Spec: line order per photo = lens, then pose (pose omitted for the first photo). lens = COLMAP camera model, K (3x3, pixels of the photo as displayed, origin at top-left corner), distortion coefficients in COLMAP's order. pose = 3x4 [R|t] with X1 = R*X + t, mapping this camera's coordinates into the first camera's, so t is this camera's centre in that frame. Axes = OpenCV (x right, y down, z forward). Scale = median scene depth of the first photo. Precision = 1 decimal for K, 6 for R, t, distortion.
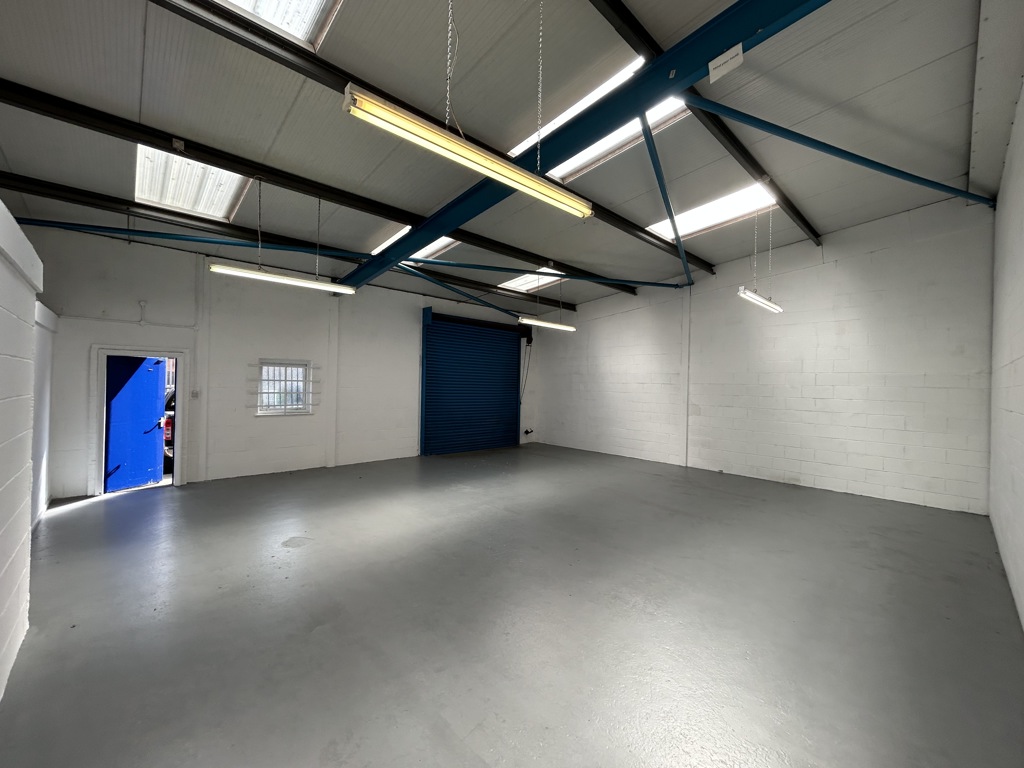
lens RADIAL K [[415.1, 0, 510.1], [0, 415.1, 381.7], [0, 0, 1]] dist [-0.002908, -0.000426]
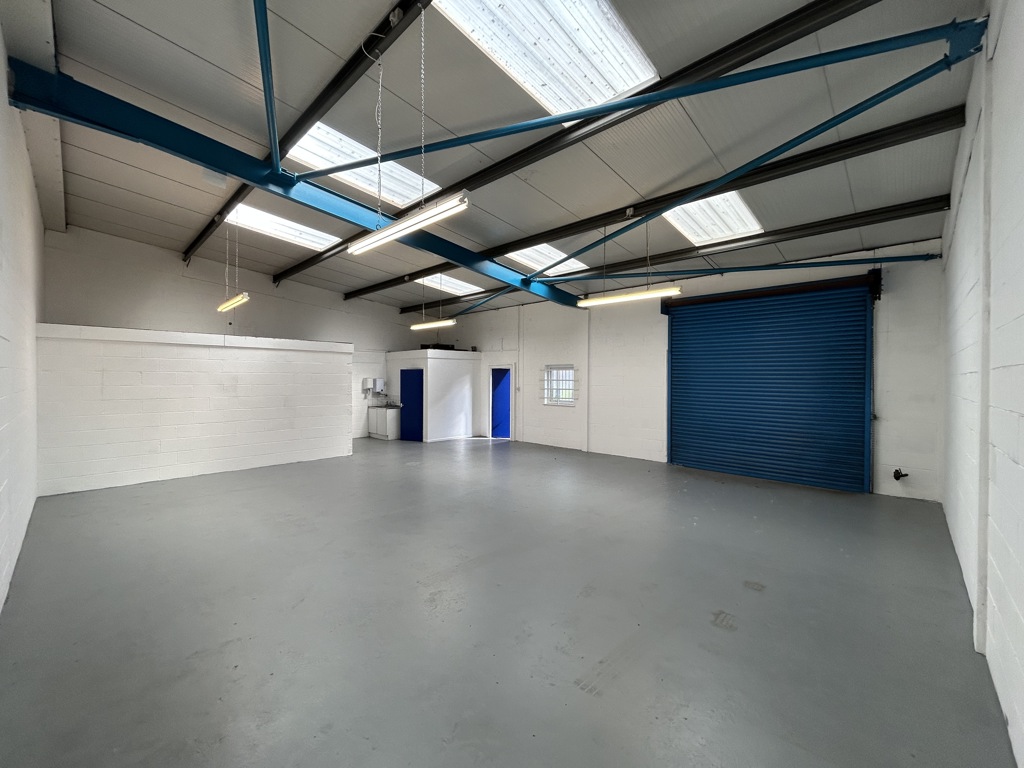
lens RADIAL K [[415.1, 0, 509.1], [0, 415.1, 381.9], [0, 0, 1]] dist [-0.002908, -0.000426]
pose [[0.049582, -0.013044, -0.998685, 0.709169], [0.000306, 0.999915, -0.013045, 0.017899], [0.998770, 0.000341, 0.049582, 0.666984]]
